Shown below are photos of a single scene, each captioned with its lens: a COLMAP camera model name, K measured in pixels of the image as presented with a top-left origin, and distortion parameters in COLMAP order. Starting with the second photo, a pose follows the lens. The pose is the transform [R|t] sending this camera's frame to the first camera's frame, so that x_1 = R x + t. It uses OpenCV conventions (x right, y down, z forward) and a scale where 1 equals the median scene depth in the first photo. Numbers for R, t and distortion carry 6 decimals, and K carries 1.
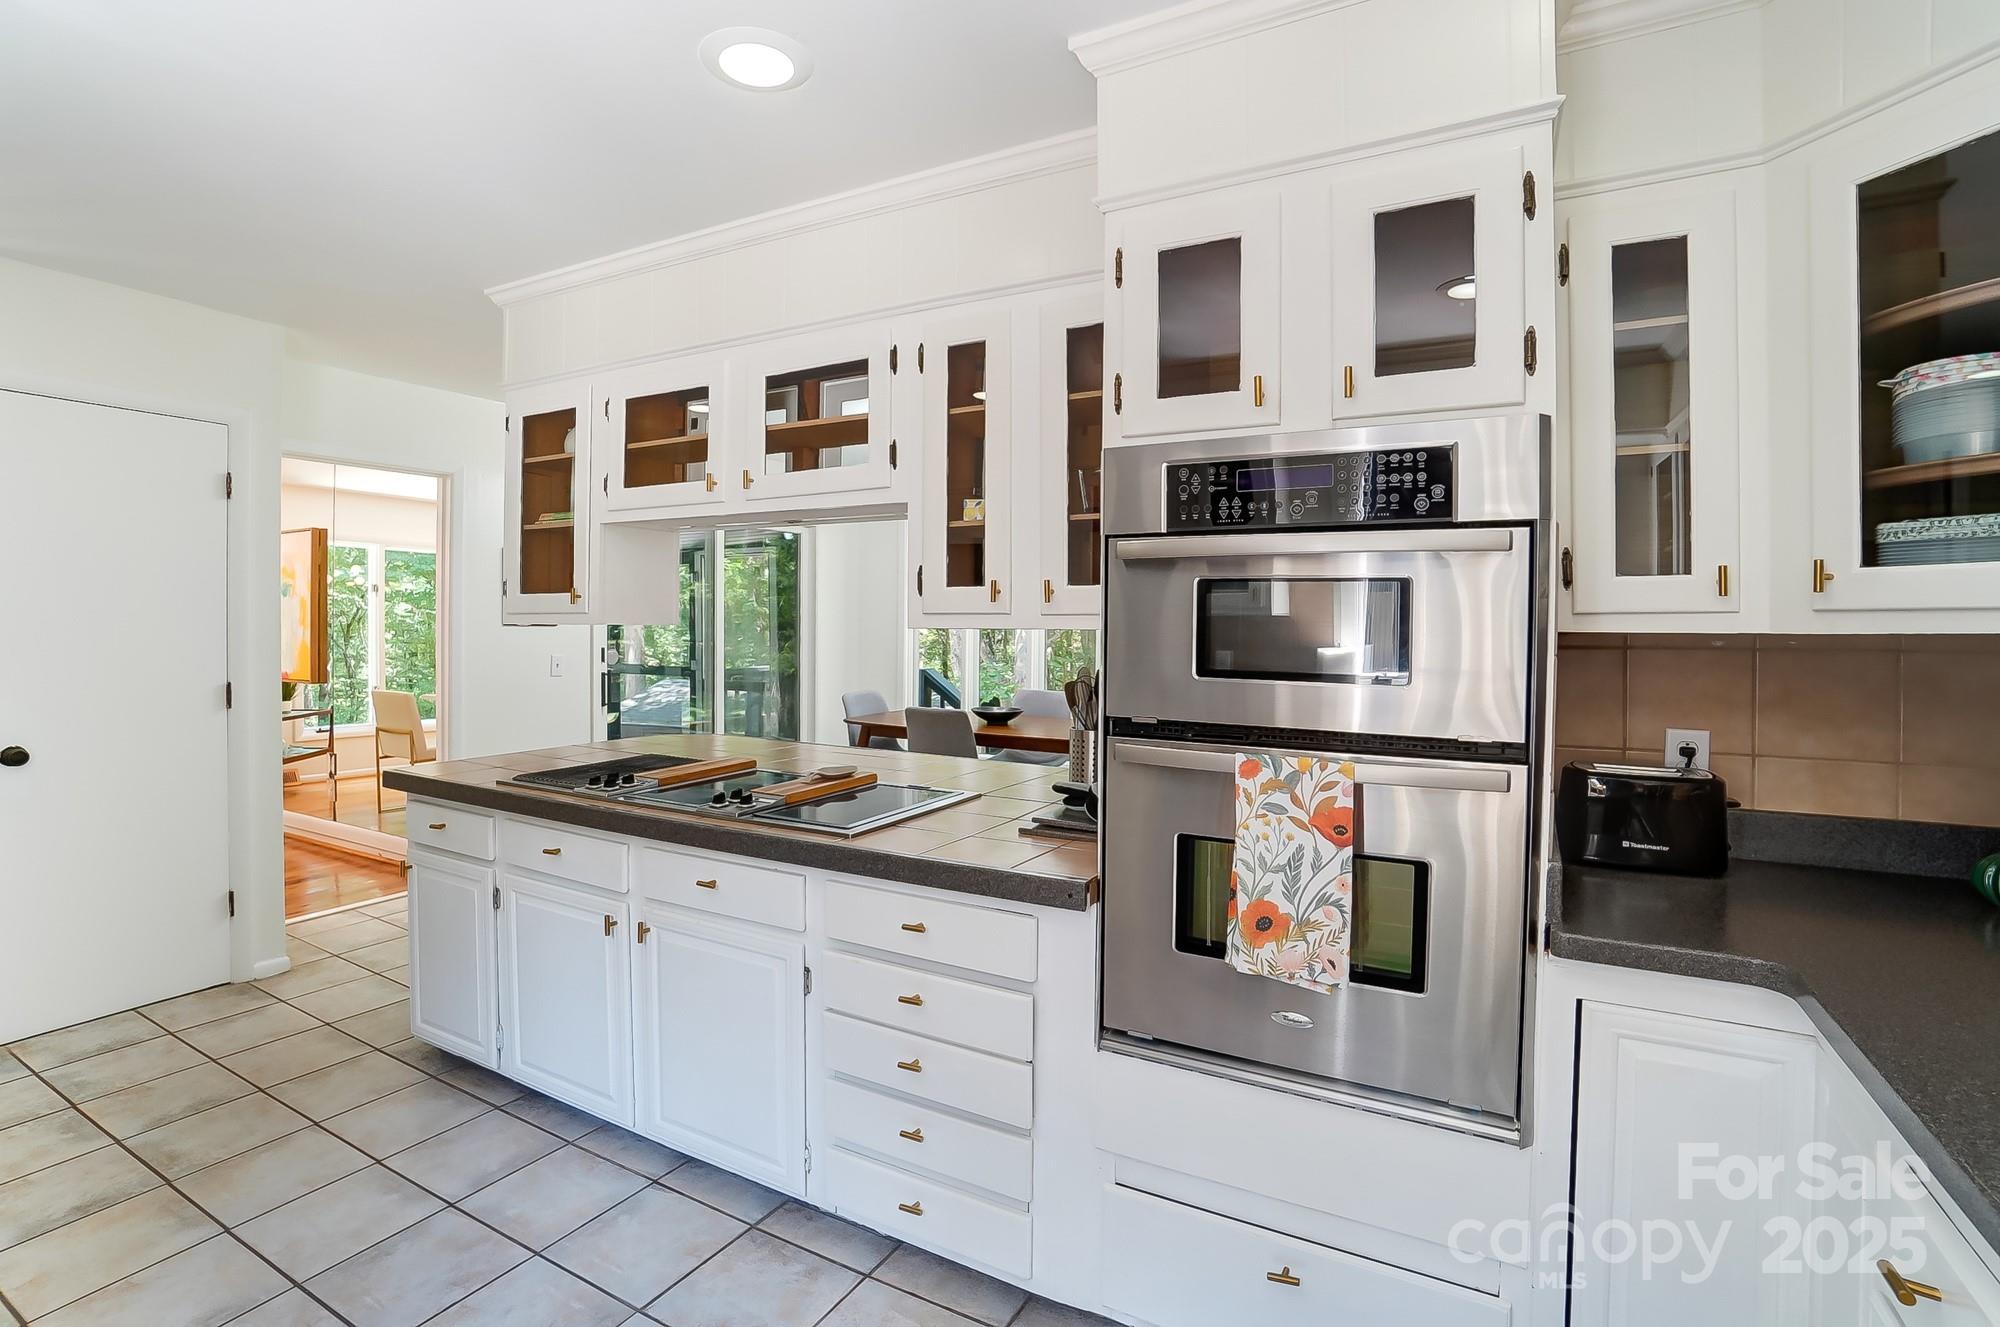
lens RADIAL K [[856.3, 0, 1003.5], [0, 856.3, 642.2], [0, 0, 1]] dist [-0.043034, 0.000017]
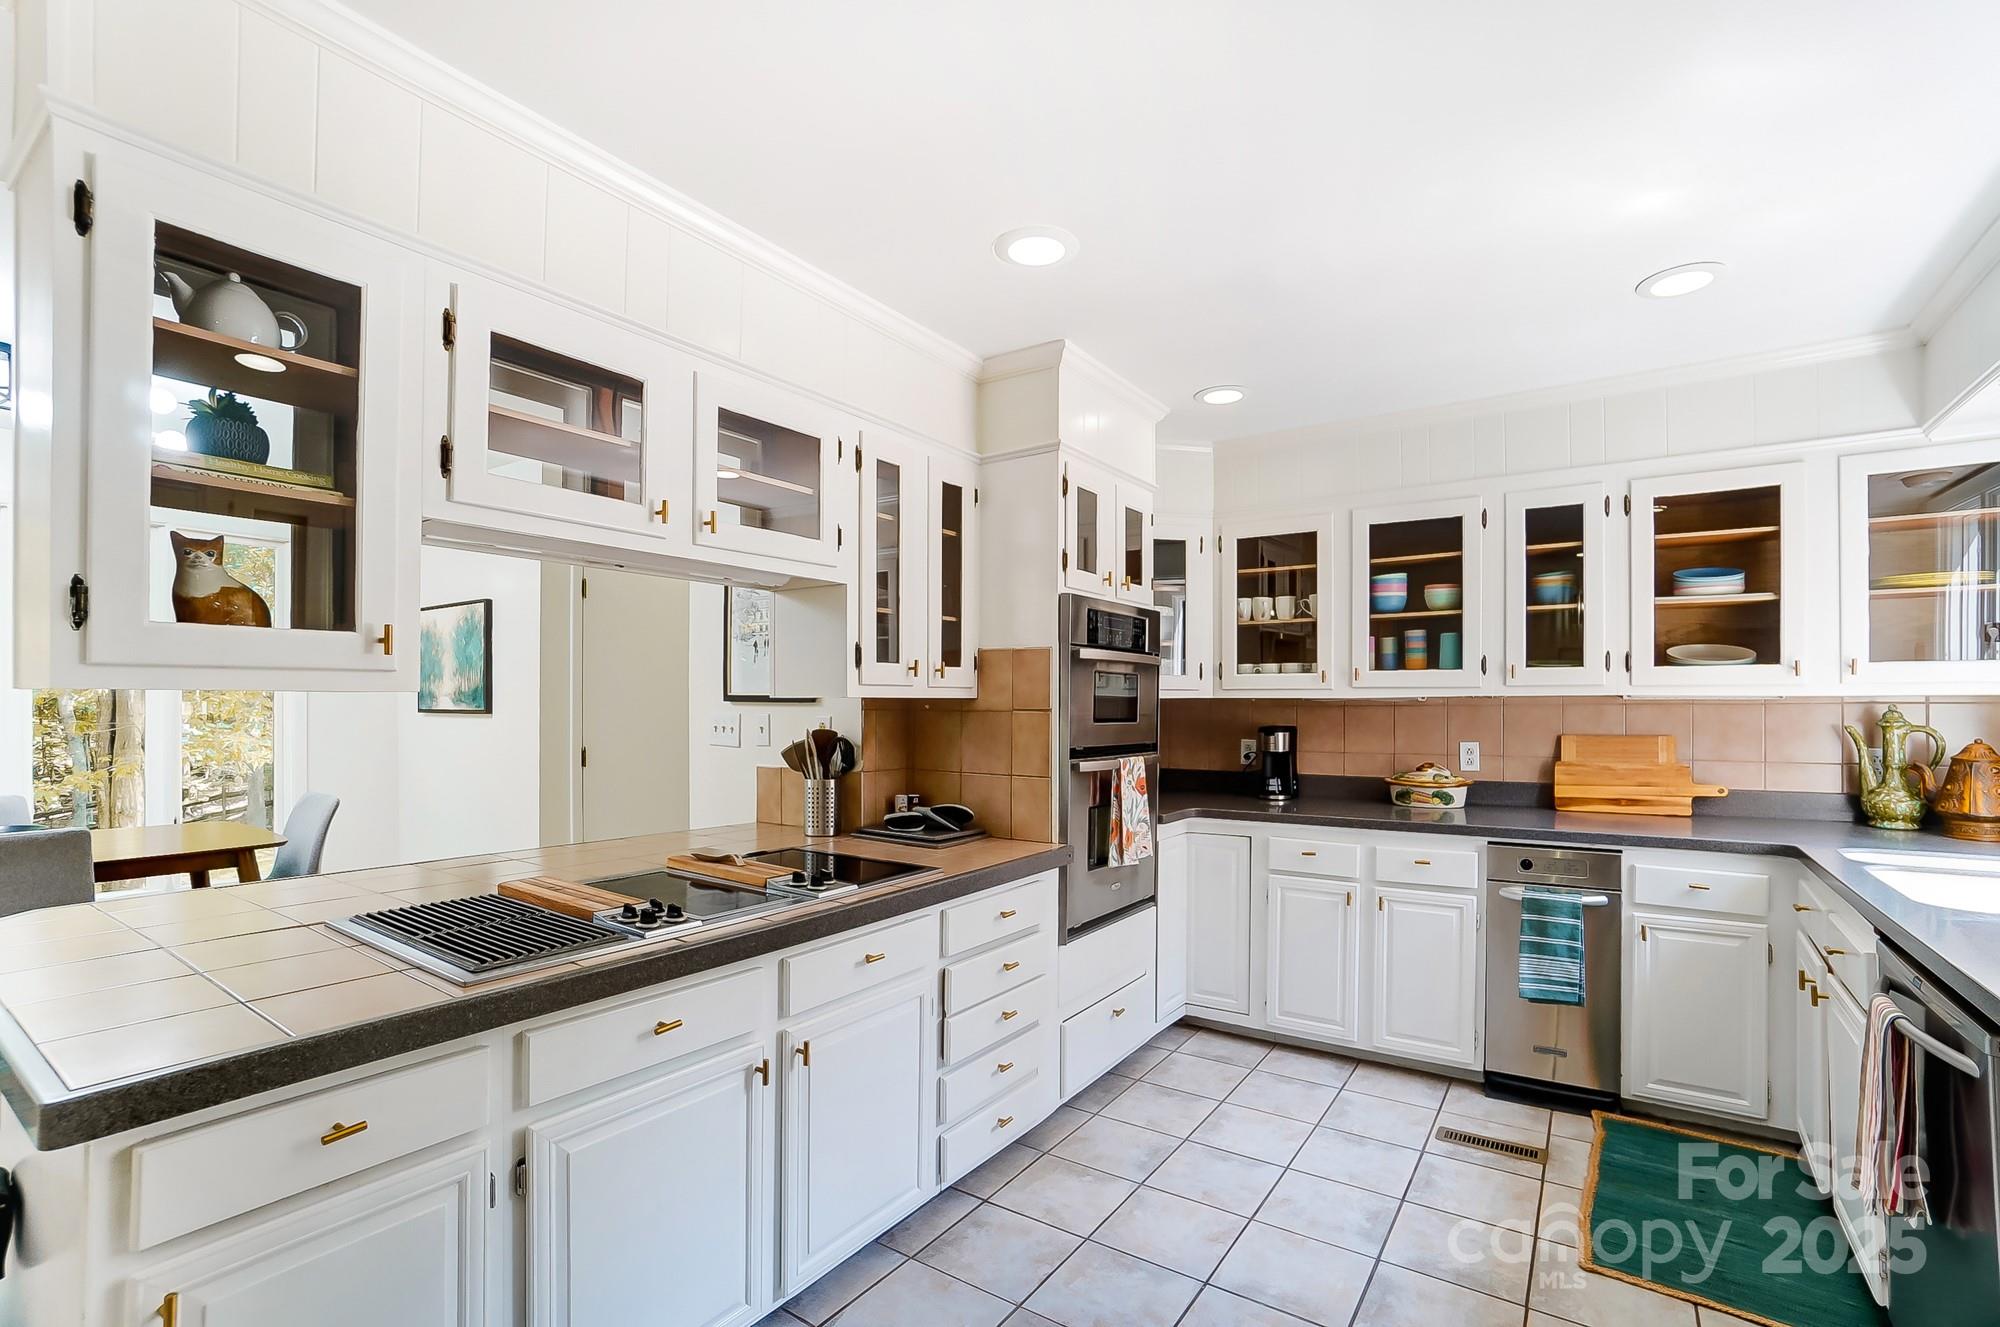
lens RADIAL K [[893.7, 0, 991.3], [0, 893.7, 694.9], [0, 0, 1]] dist [-0.048544, 0.000715]
pose [[0.141223, -0.004303, 0.989969, -1.312194], [0.006845, 0.999971, 0.003370, -0.024179], [-0.989954, 0.006301, 0.141248, 0.690863]]
